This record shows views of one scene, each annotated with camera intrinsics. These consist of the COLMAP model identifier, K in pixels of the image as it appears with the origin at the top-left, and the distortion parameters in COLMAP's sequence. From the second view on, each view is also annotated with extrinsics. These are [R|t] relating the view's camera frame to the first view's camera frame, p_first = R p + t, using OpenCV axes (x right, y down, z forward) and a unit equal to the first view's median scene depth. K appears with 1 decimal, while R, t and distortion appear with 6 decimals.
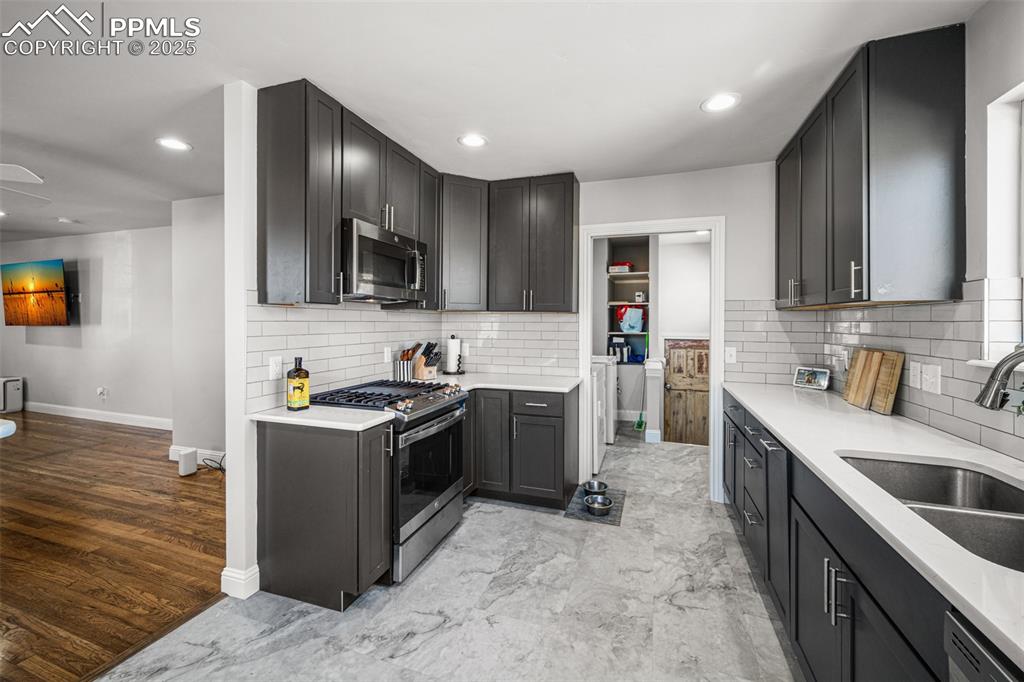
lens RADIAL K [[414.2, 0, 507.8], [0, 414.2, 324.2], [0, 0, 1]] dist [0.000683, -0.000709]
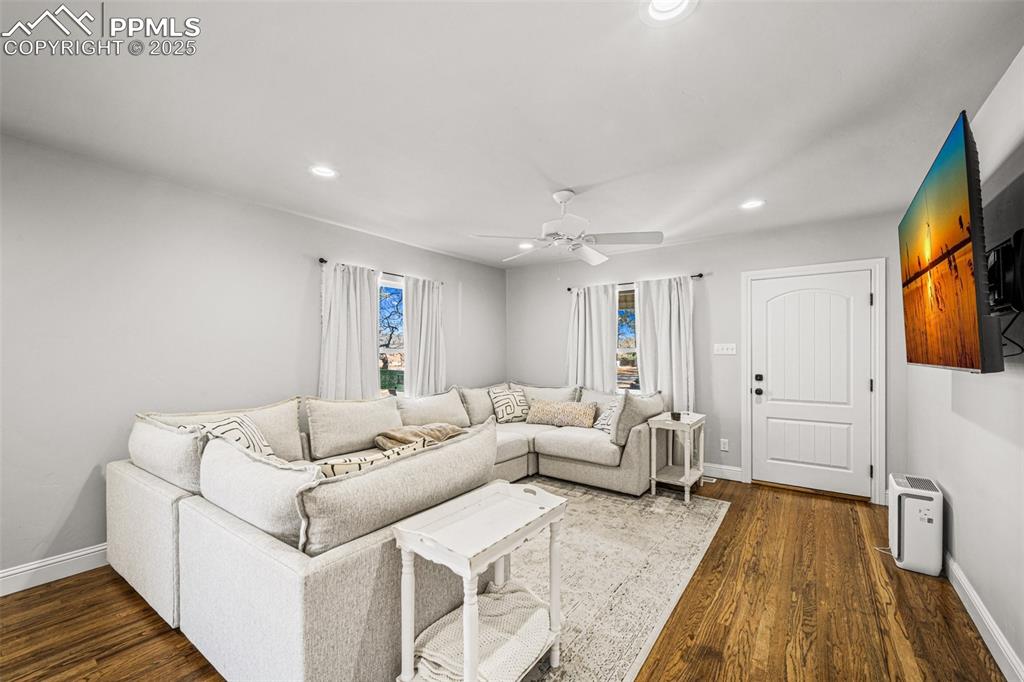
lens RADIAL K [[414.2, 0, 509.3], [0, 414.2, 351.0], [0, 0, 1]] dist [0.000683, -0.000709]
pose [[-0.295158, -0.006167, -0.955428, -0.724878], [-0.008385, 0.999957, -0.003864, -0.003971], [0.955412, 0.006870, -0.295197, 0.779964]]
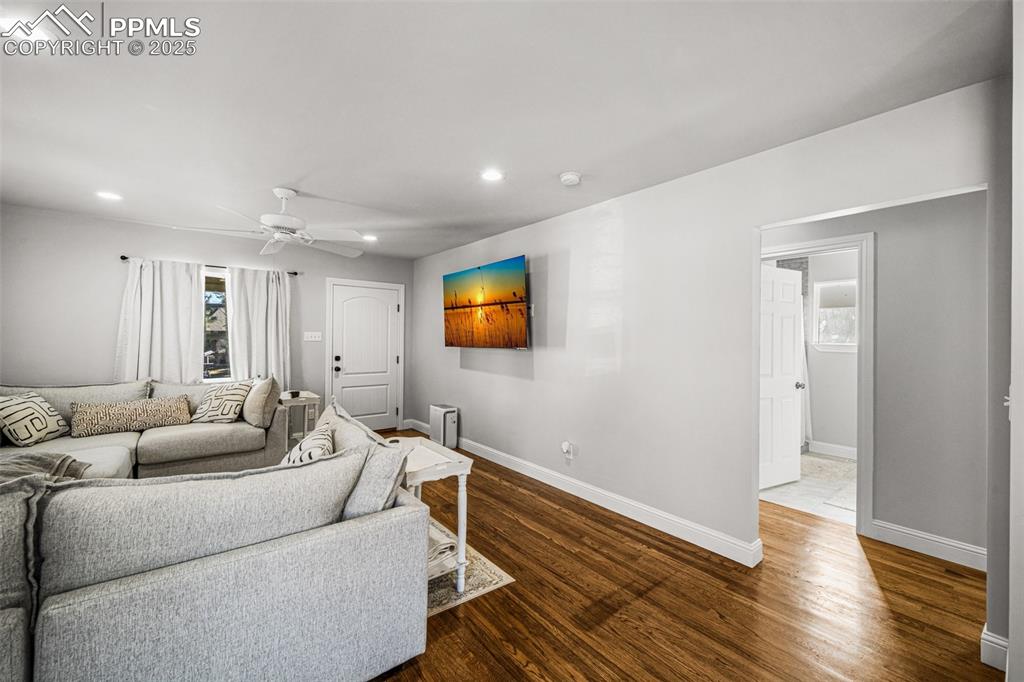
lens RADIAL K [[414.2, 0, 511.0], [0, 414.2, 335.9], [0, 0, 1]] dist [0.000683, -0.000709]
pose [[0.847284, 0.002920, -0.531132, -0.688346], [-0.013355, 0.999786, -0.015807, -0.006561], [0.530973, 0.020487, 0.847141, 0.373117]]
